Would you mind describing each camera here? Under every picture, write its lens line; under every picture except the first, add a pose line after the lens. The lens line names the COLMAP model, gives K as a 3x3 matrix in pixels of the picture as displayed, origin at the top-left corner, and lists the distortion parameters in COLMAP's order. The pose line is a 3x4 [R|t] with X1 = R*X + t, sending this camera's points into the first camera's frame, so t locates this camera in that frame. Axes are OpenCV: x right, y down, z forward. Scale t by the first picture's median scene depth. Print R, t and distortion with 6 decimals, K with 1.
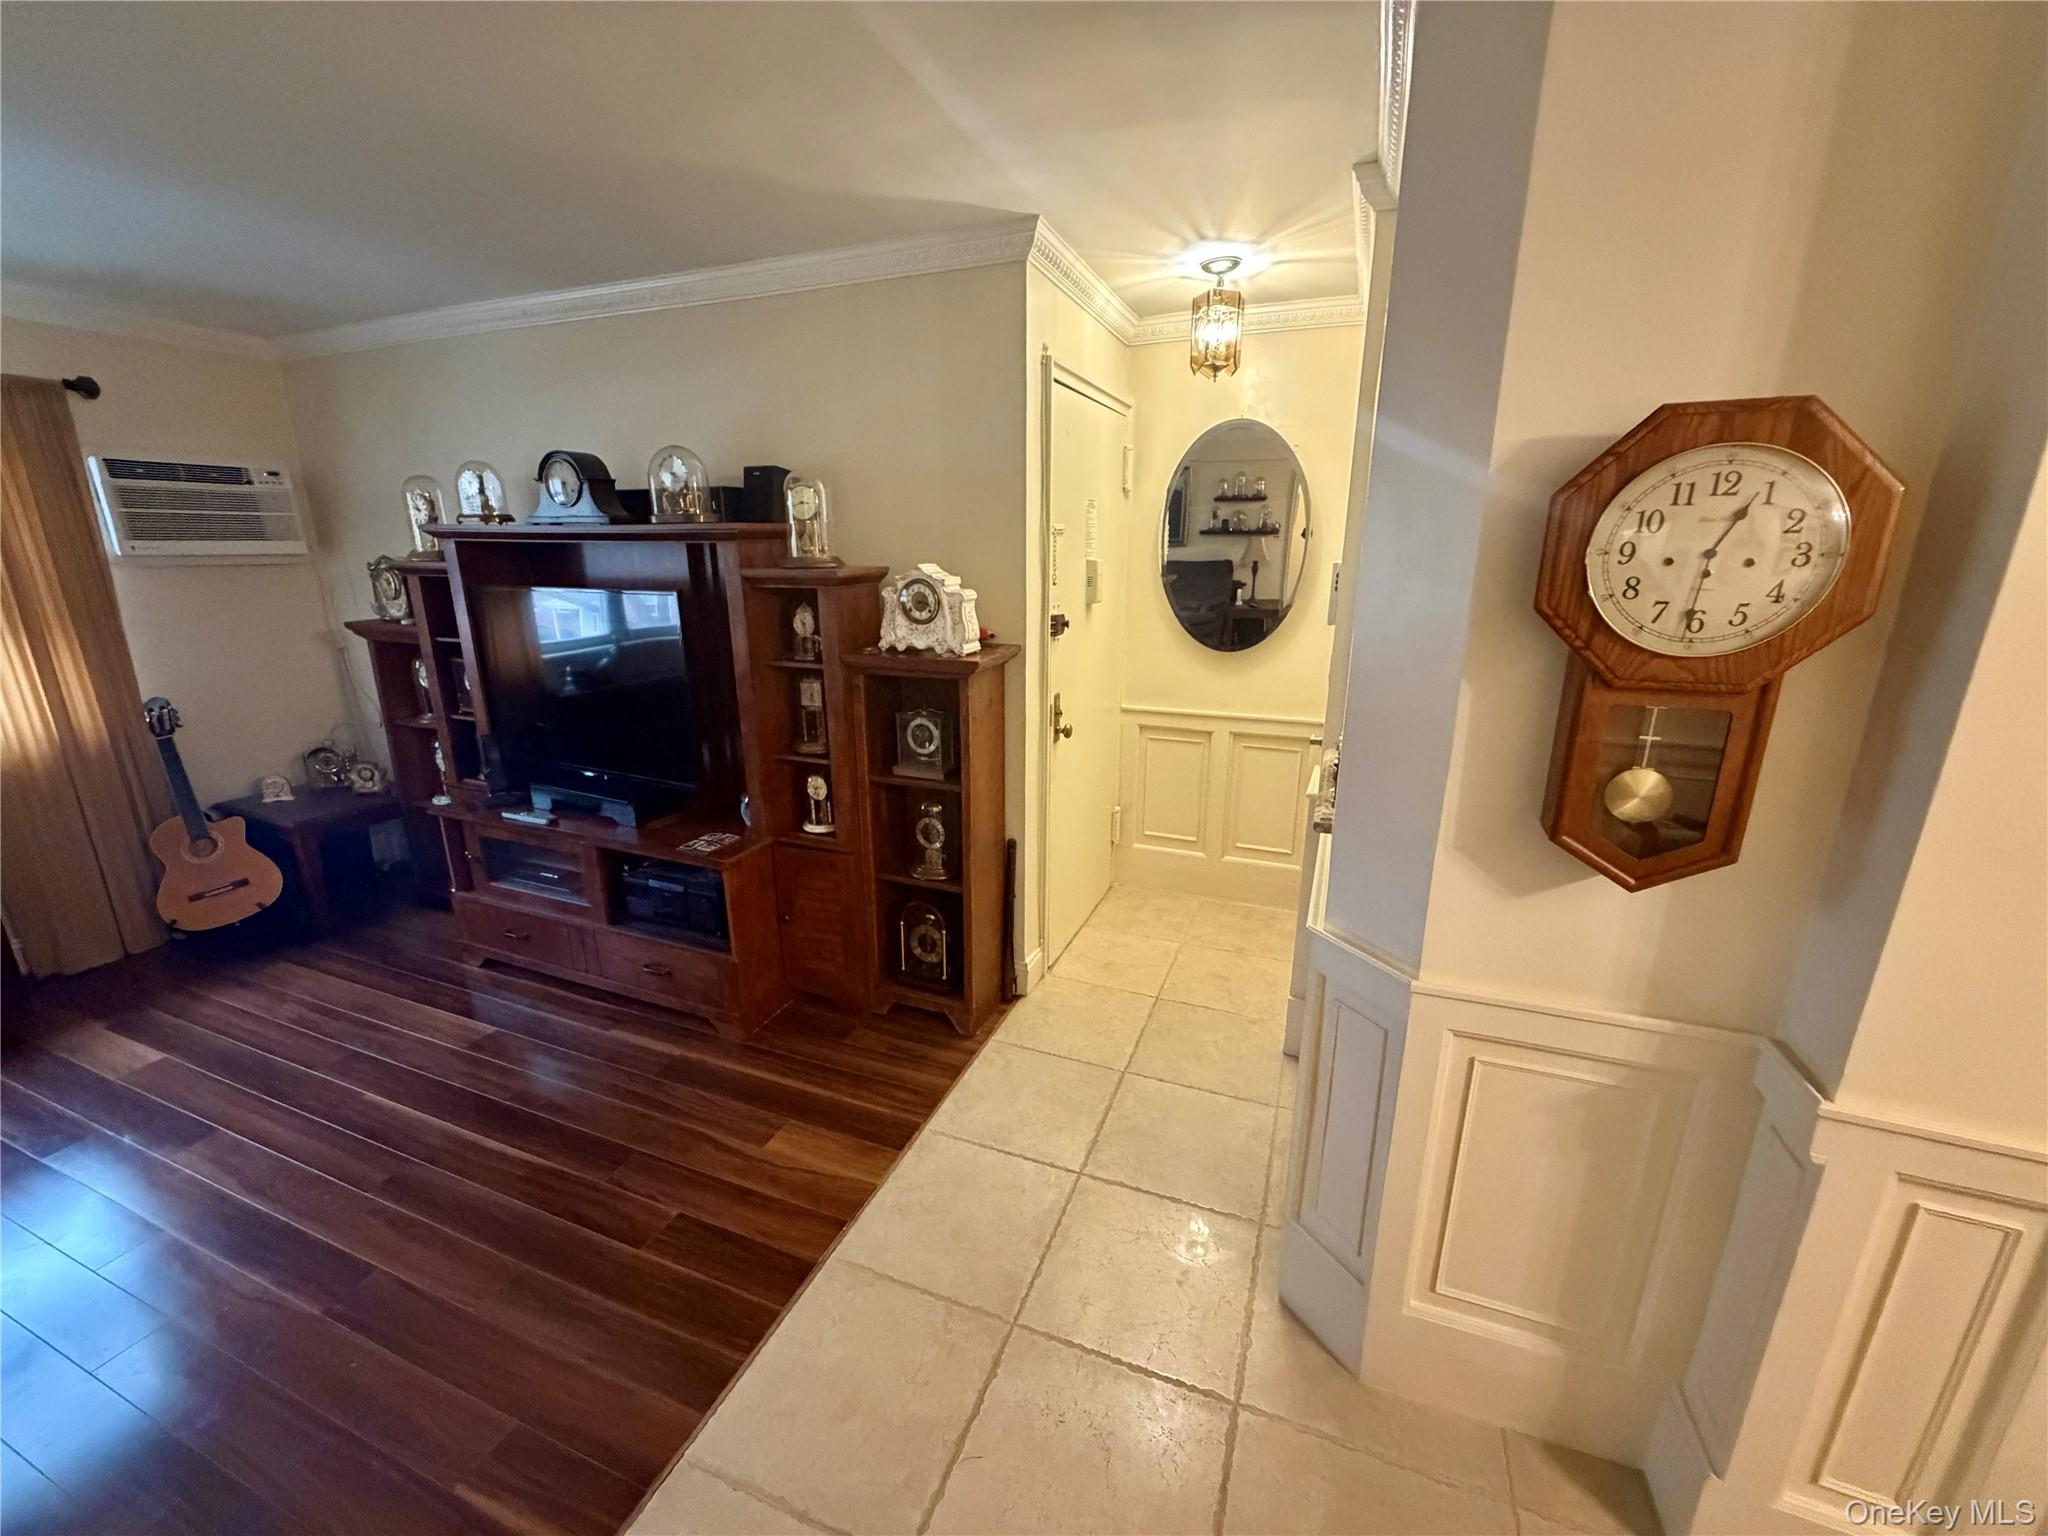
lens RADIAL K [[818.0, 0, 1018.8], [0, 818.0, 770.2], [0, 0, 1]] dist [-0.000439, 0.000079]
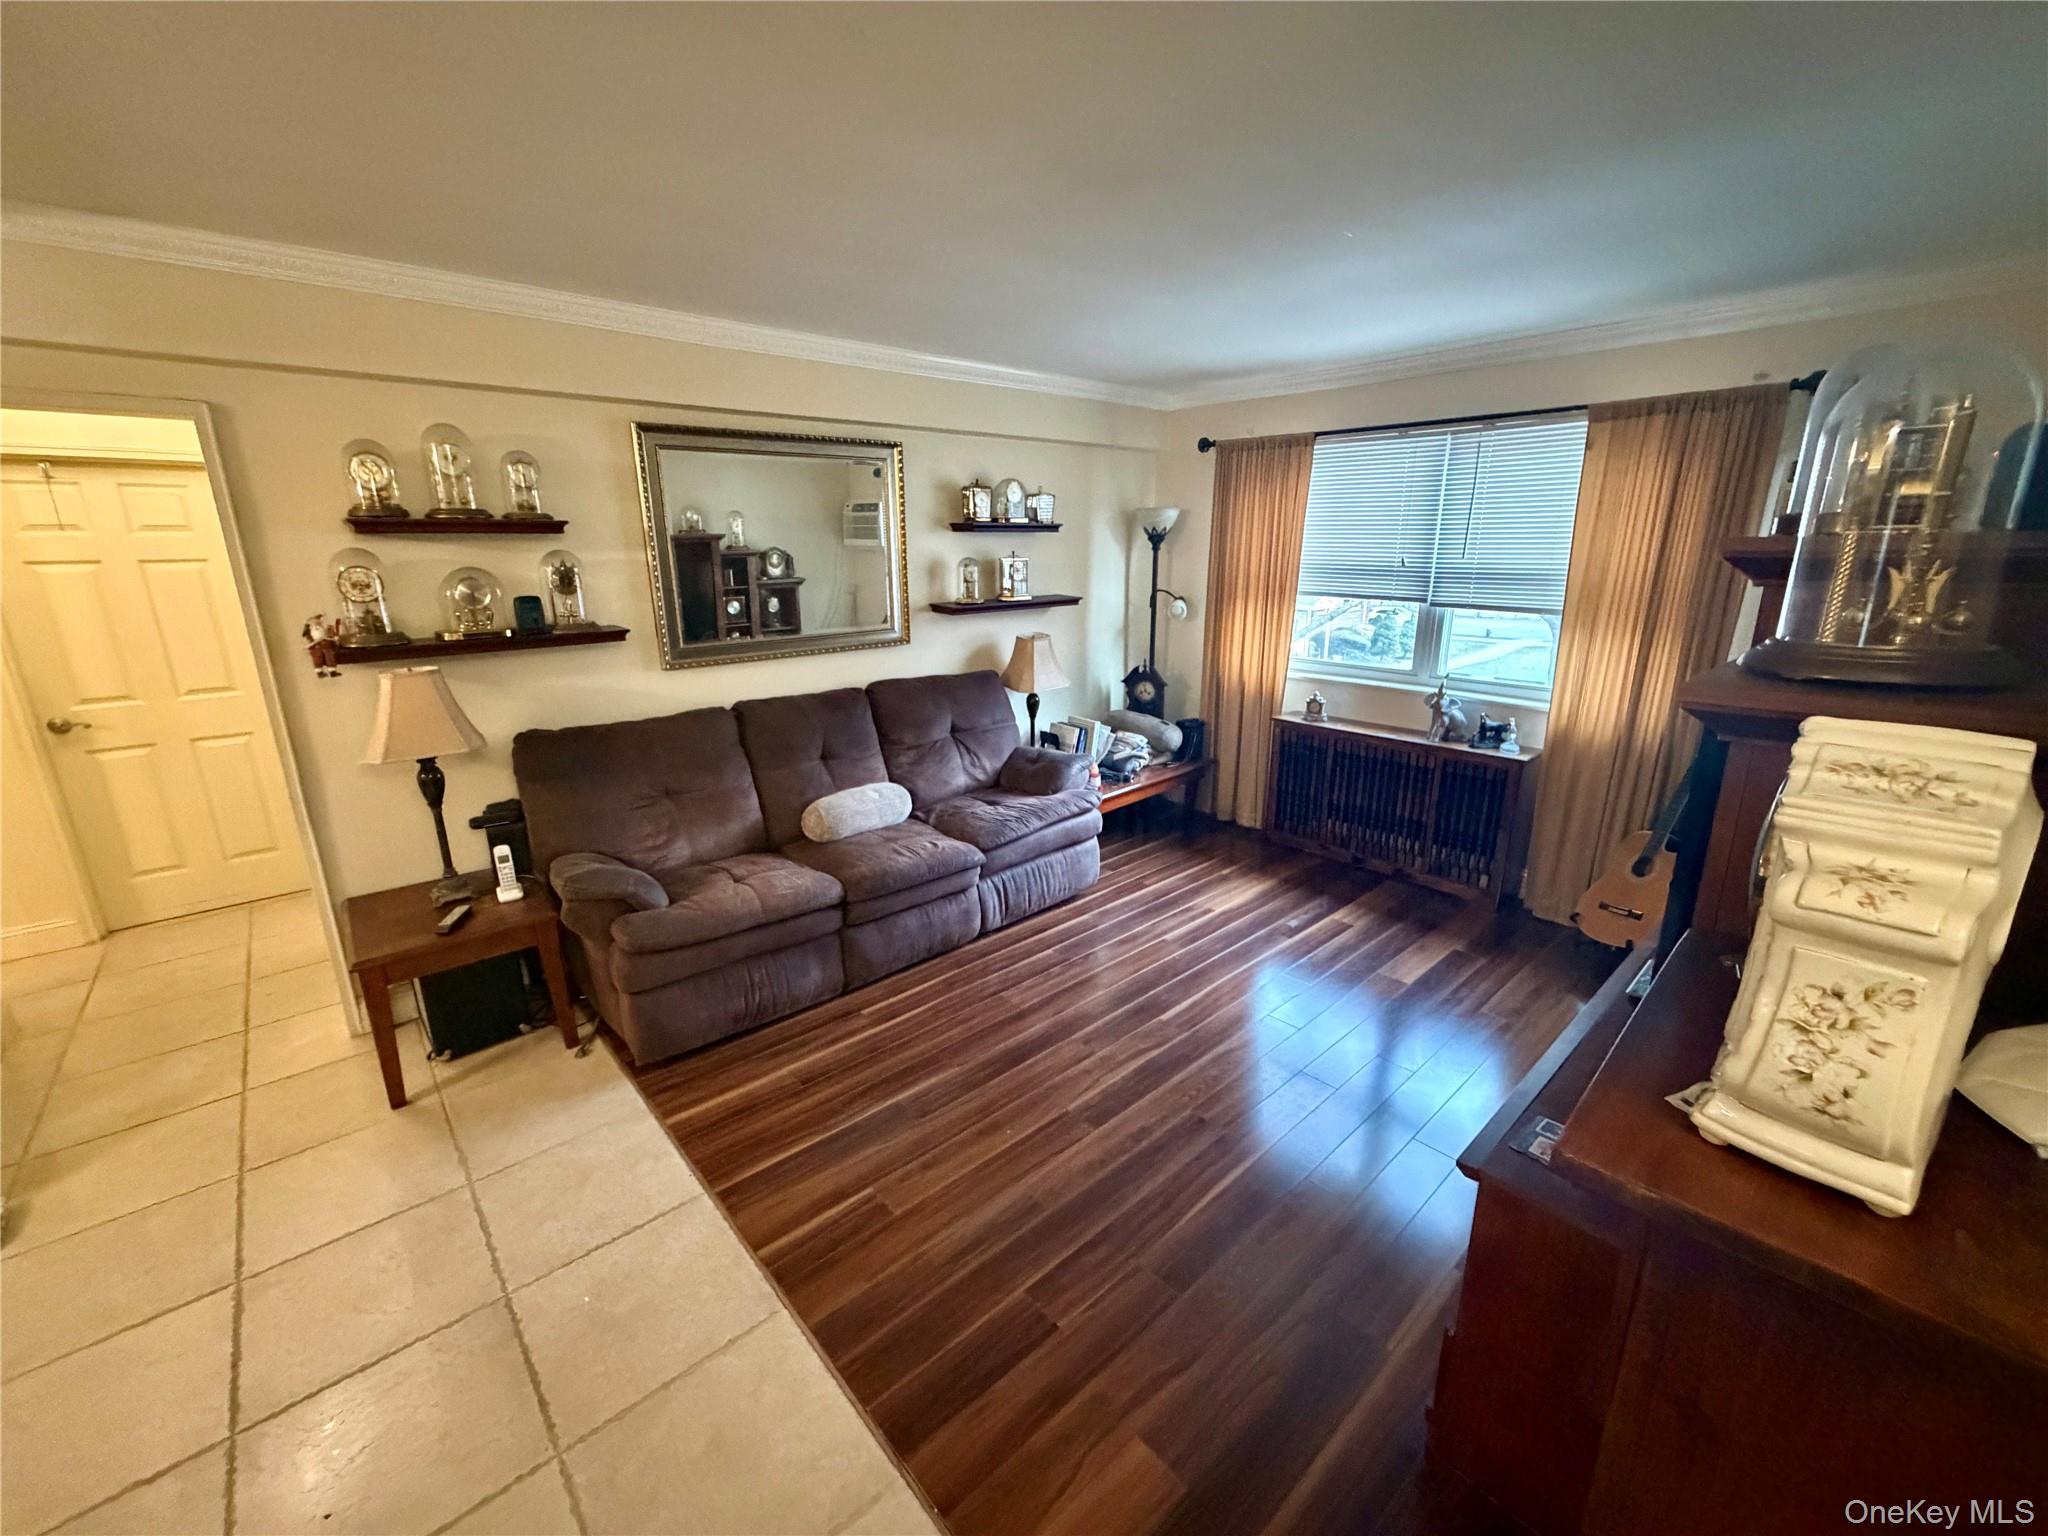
lens RADIAL K [[818.0, 0, 1018.0], [0, 818.0, 768.1], [0, 0, 1]] dist [-0.000439, 0.000079]
pose [[-0.447133, 0.242505, -0.860966, 0.166625], [-0.233593, 0.897485, 0.374105, -0.245466], [0.863427, 0.368391, -0.344648, 0.797586]]
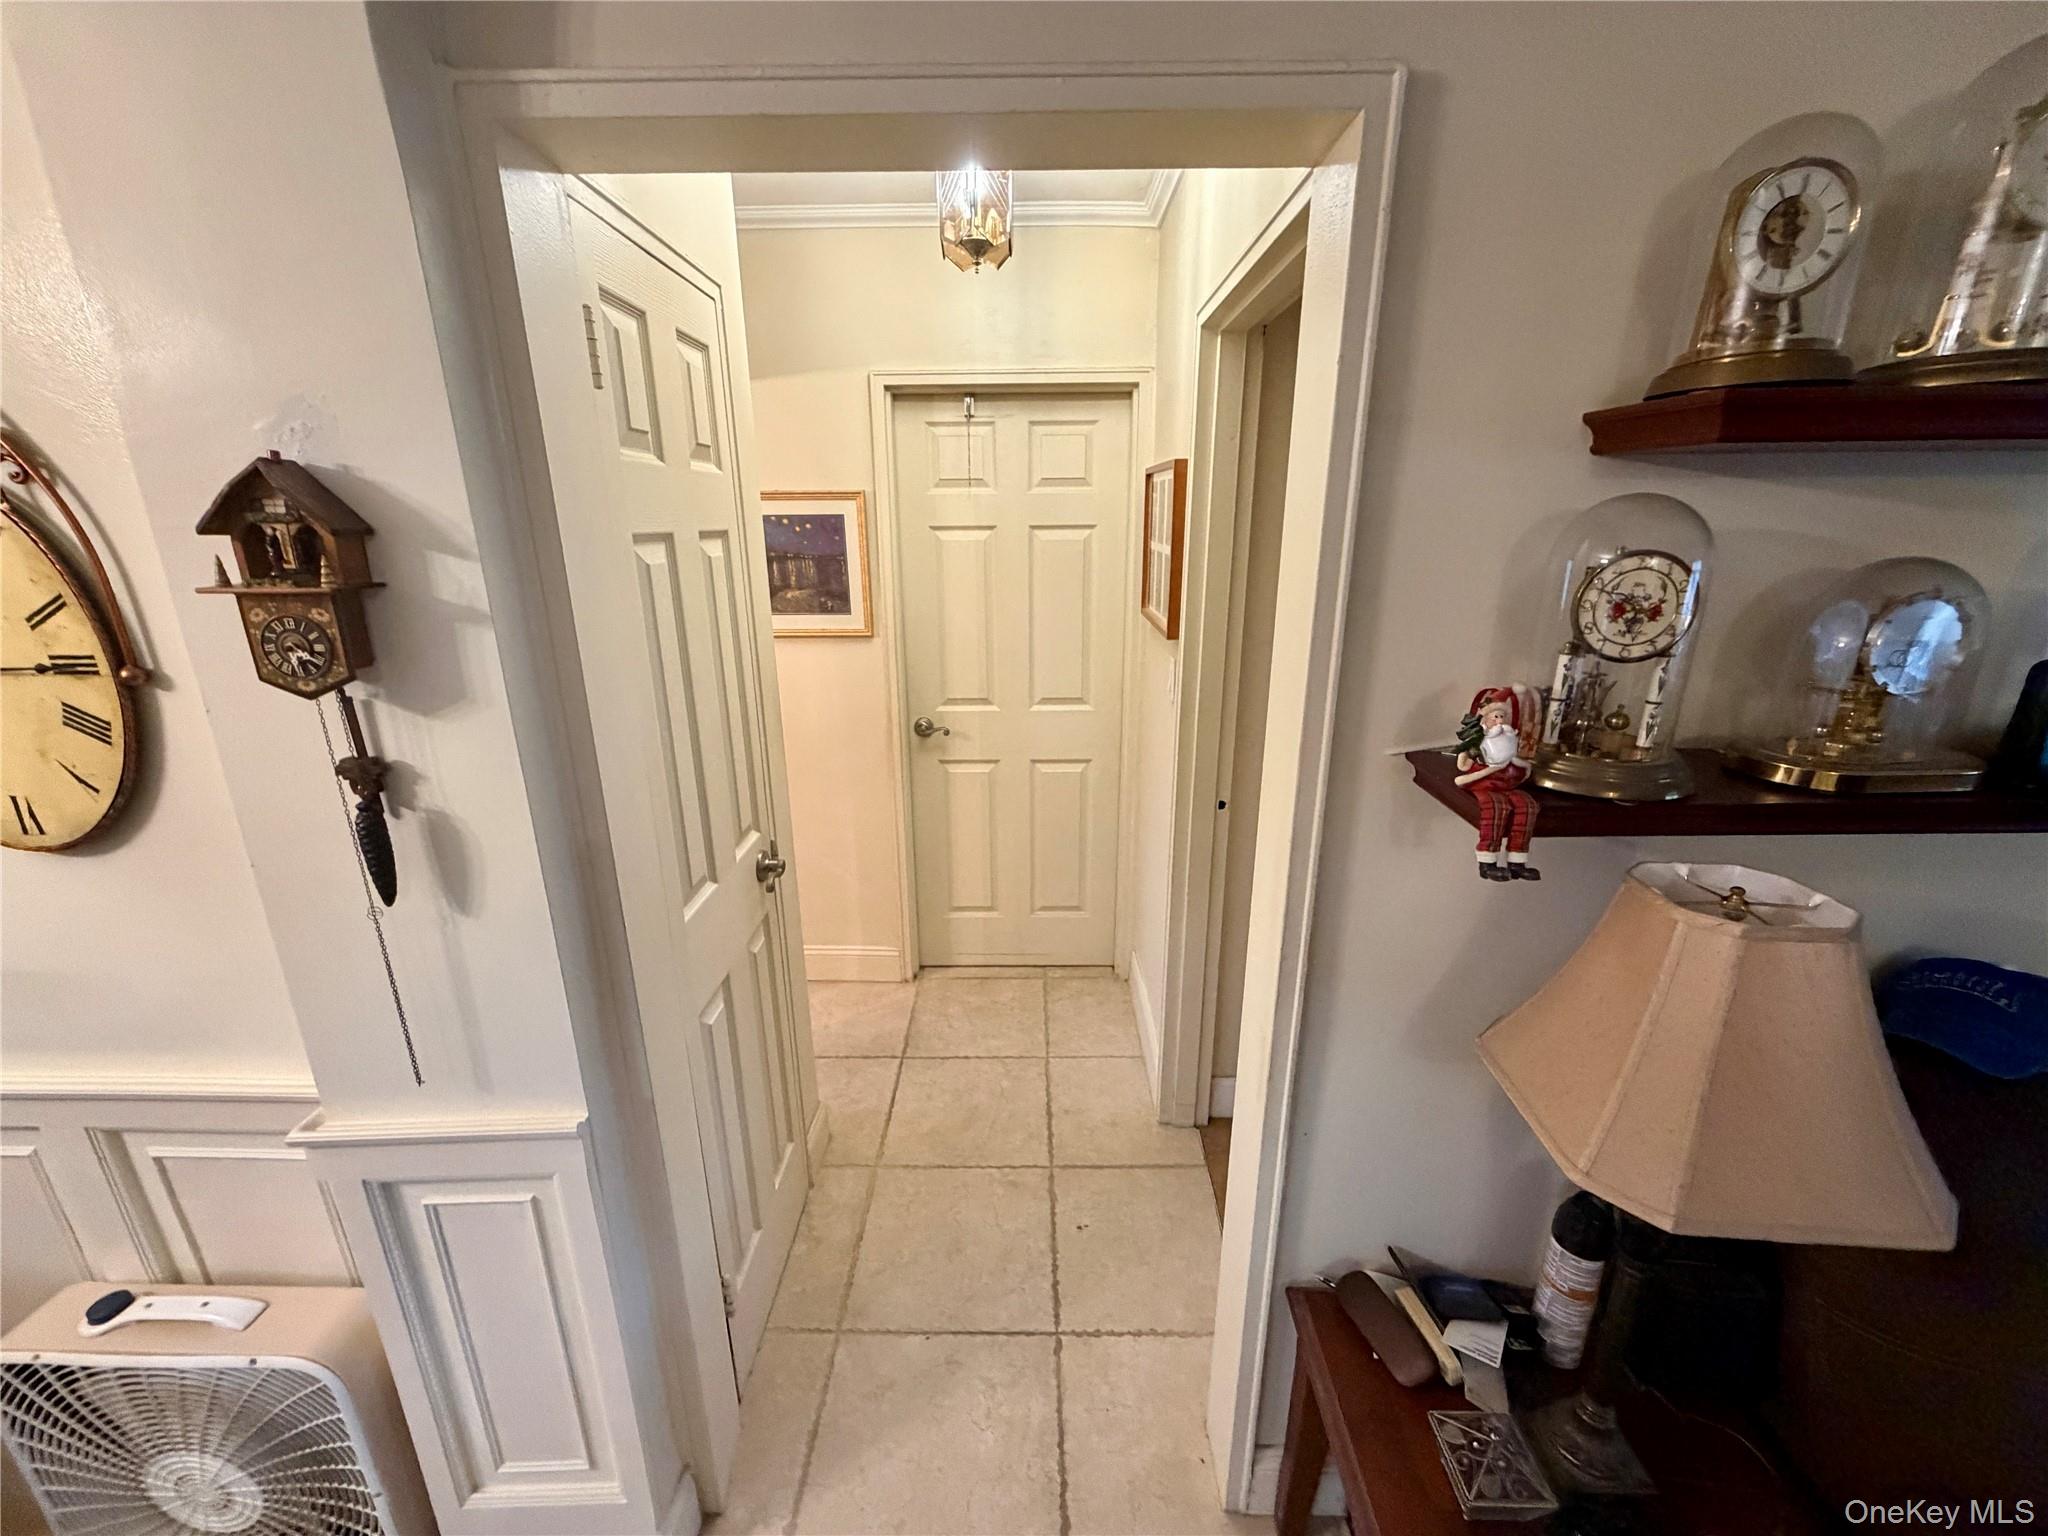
lens RADIAL K [[818.0, 0, 1022.0], [0, 818.0, 771.0], [0, 0, 1]] dist [-0.000439, 0.000079]
pose [[-0.931951, 0.113487, -0.344367, -0.031156], [-0.091326, 0.845664, 0.525845, 0.009598], [0.350895, 0.521511, -0.777753, -0.082858]]
